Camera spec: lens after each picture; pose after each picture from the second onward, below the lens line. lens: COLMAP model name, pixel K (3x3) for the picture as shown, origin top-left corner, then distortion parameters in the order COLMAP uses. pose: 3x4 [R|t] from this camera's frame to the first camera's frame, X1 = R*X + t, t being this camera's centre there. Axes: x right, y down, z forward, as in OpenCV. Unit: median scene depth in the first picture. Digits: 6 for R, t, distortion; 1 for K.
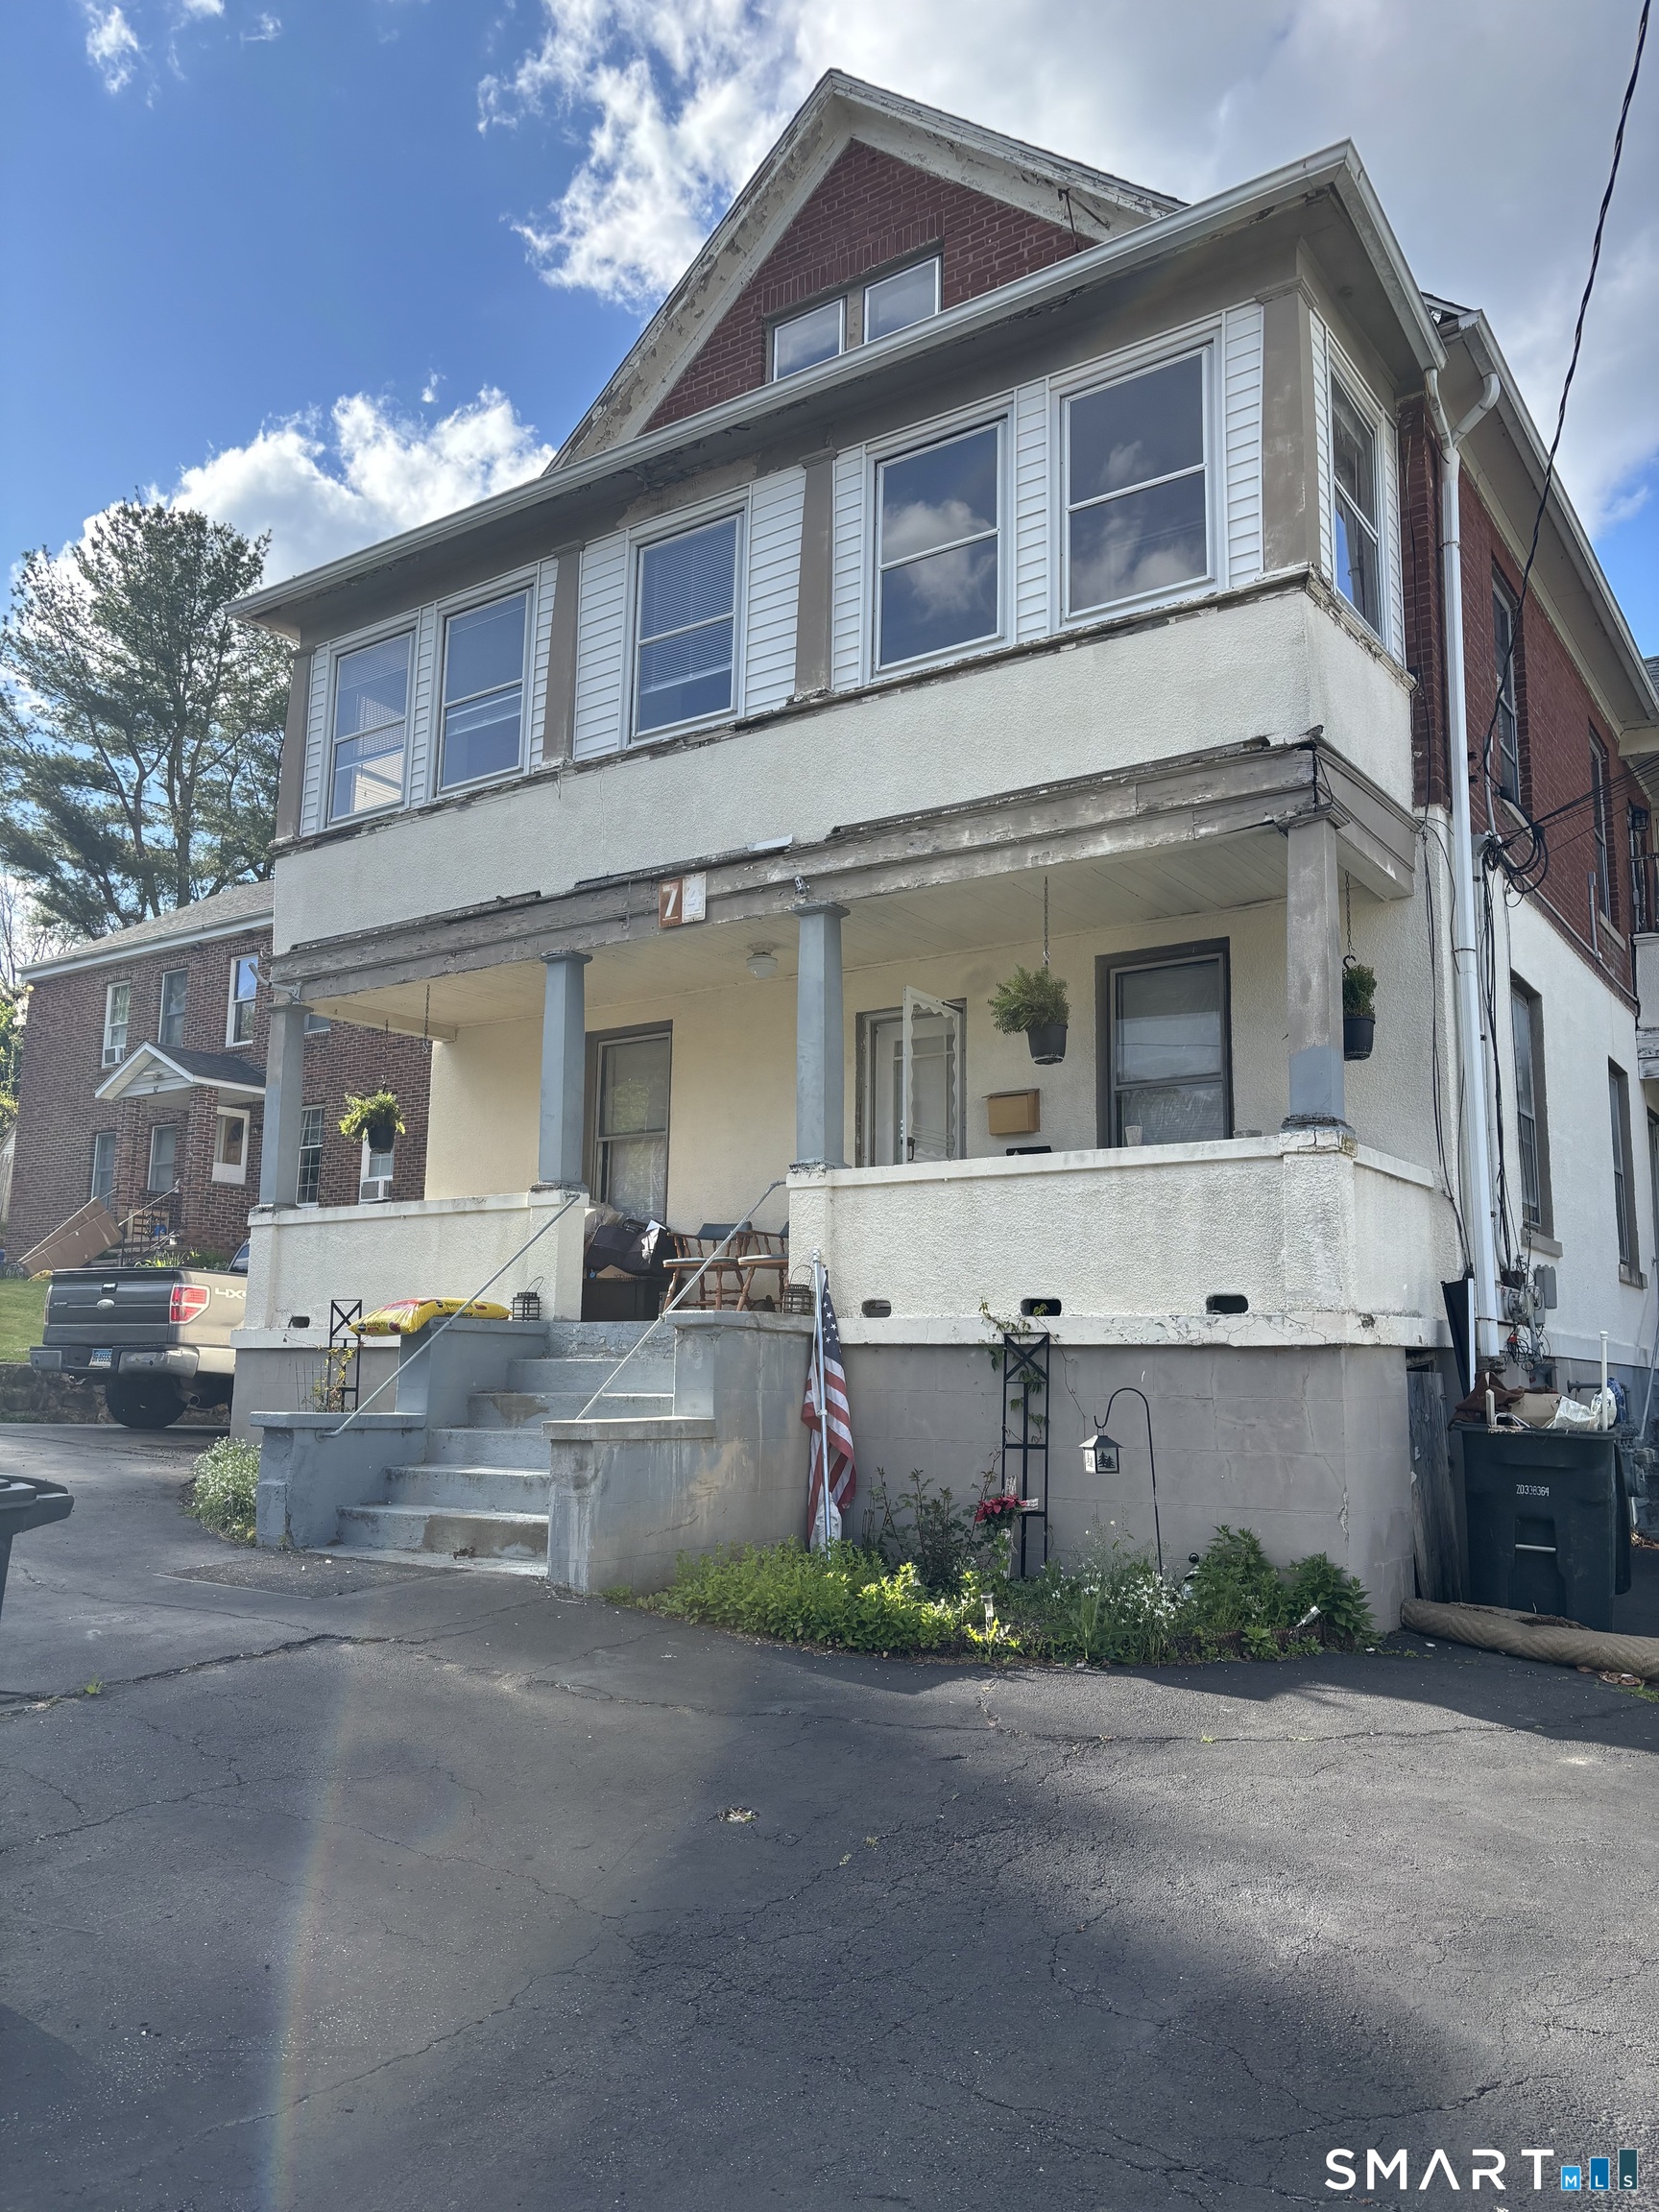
lens RADIAL K [[1652.8, 0, 829.5], [0, 1652.8, 1106.0], [0, 0, 1]] dist [0.141823, -0.280067]
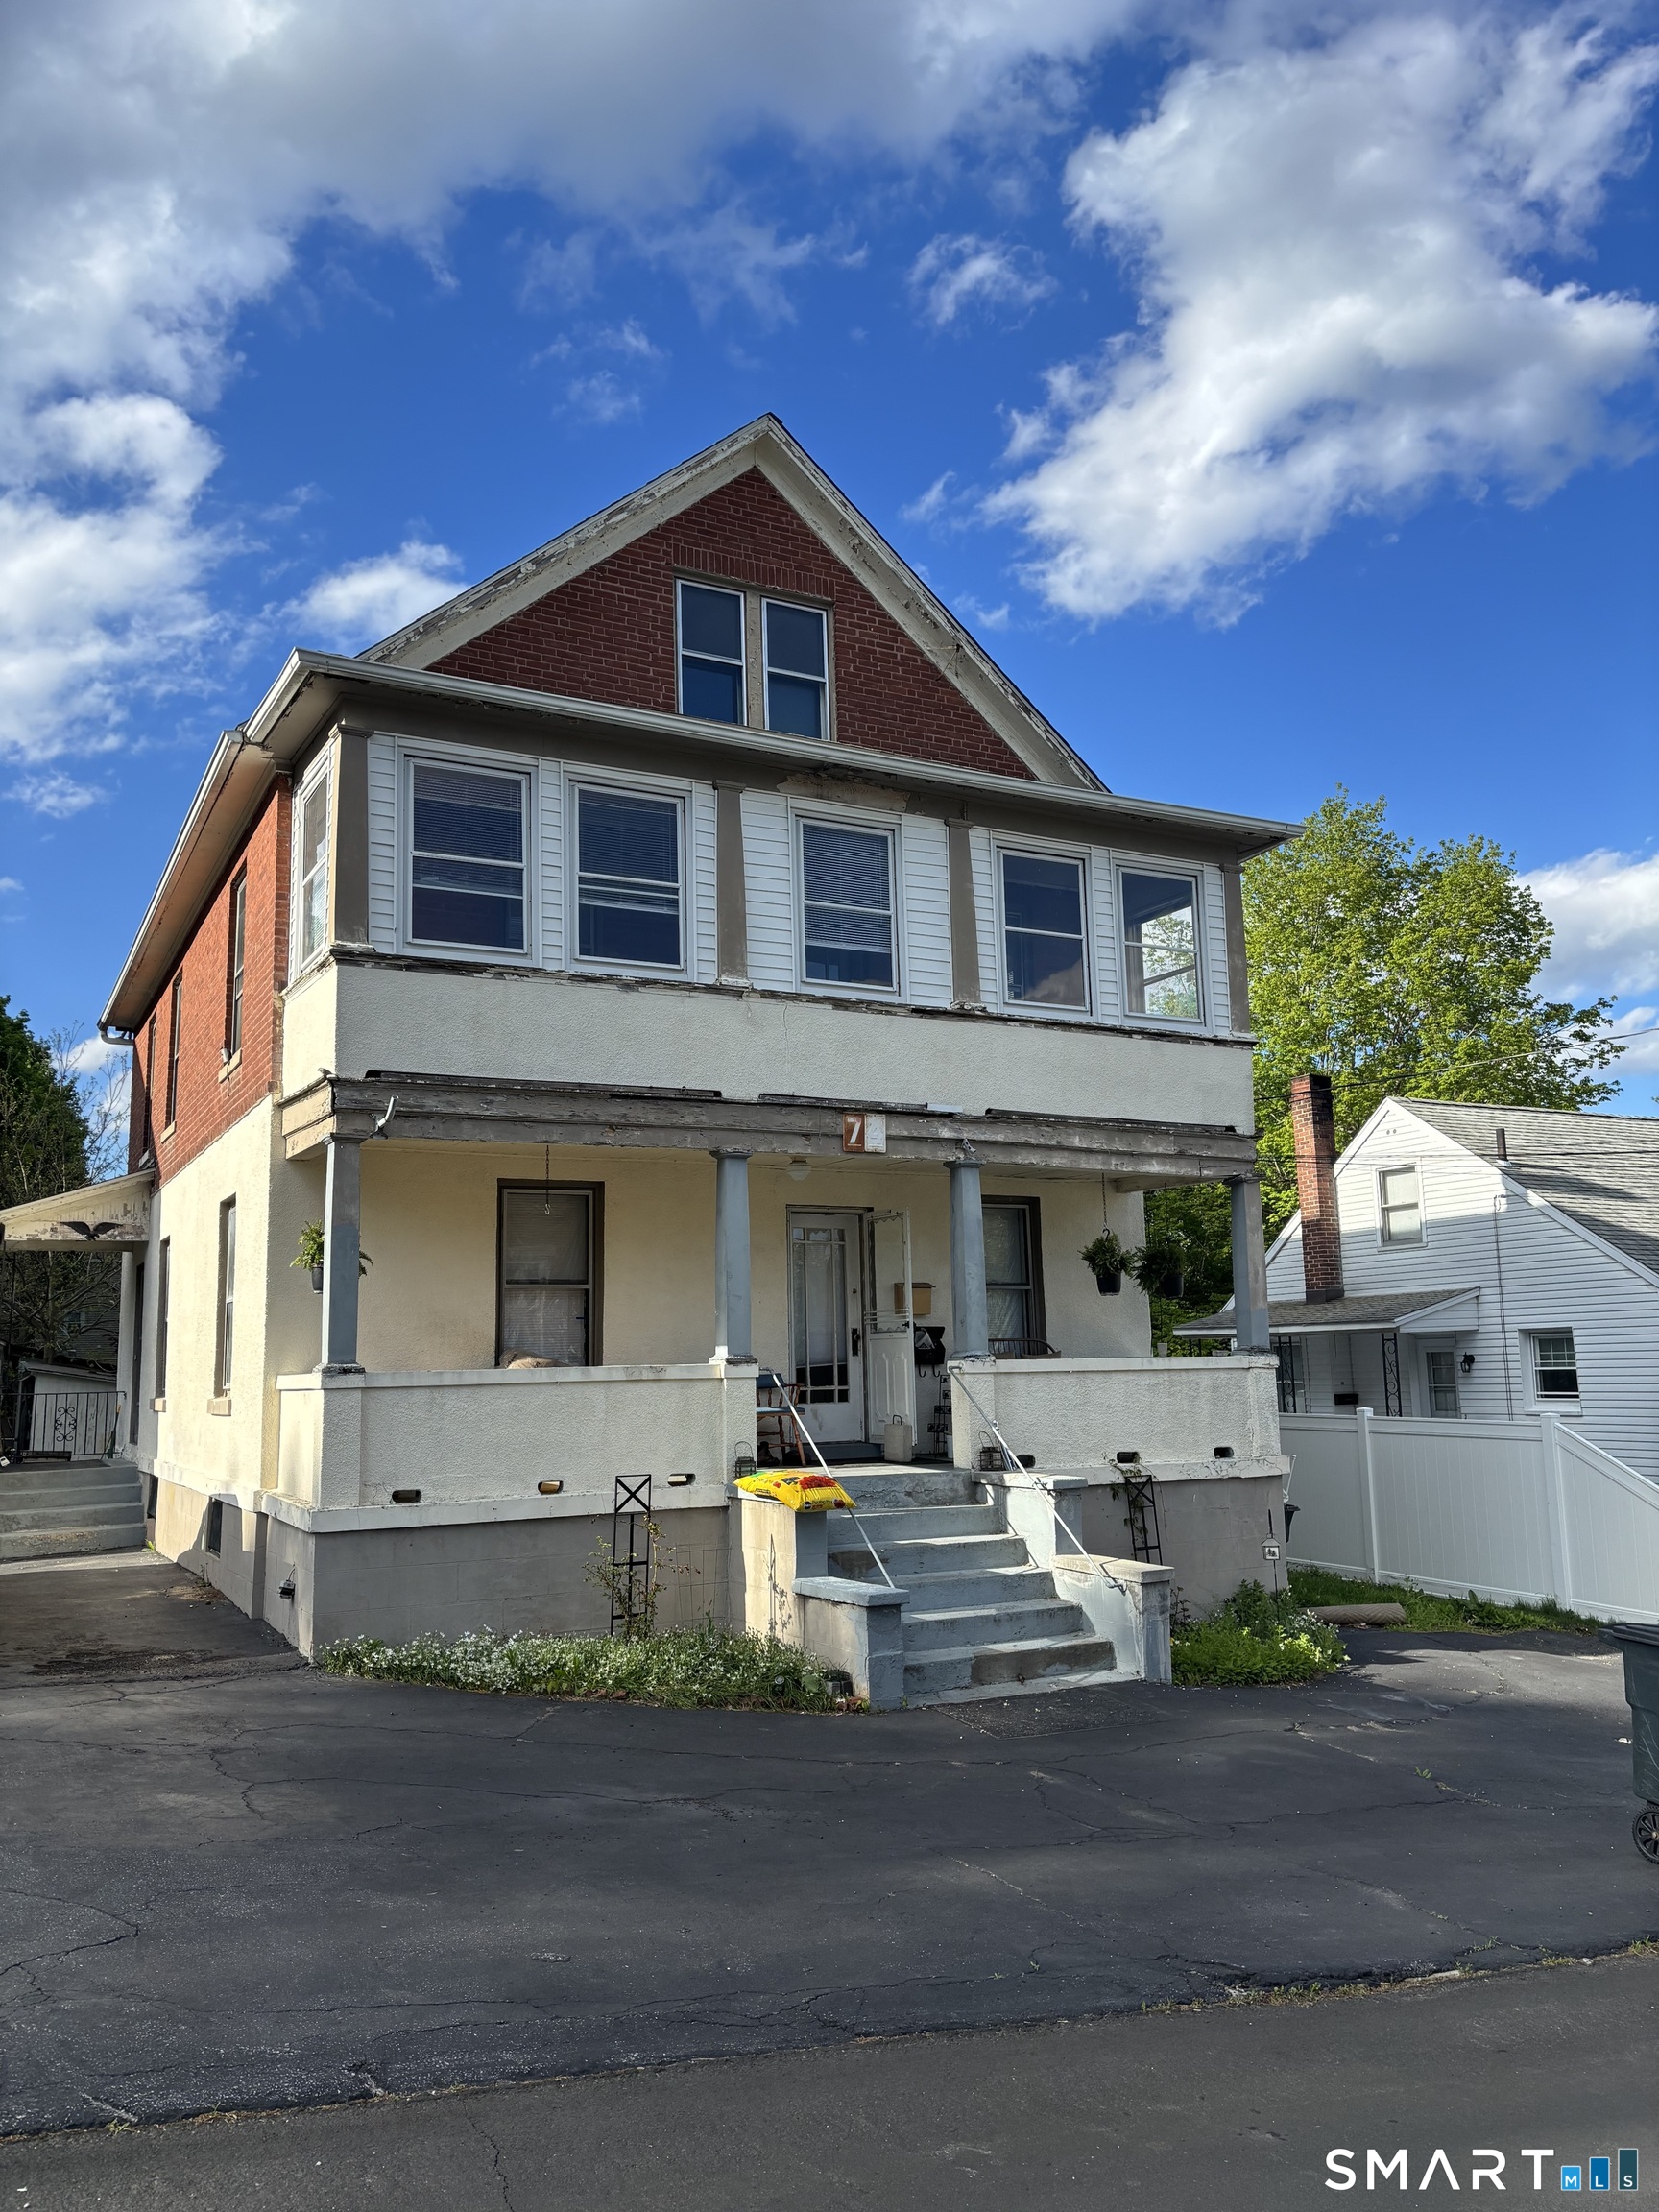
lens RADIAL K [[1652.8, 0, 829.5], [0, 1652.8, 1106.0], [0, 0, 1]] dist [0.141823, -0.280067]
pose [[0.464400, 0.116031, 0.877992, -1.207209], [-0.122153, 0.990297, -0.066262, -0.058863], [-0.877161, -0.076477, 0.474068, 0.437386]]
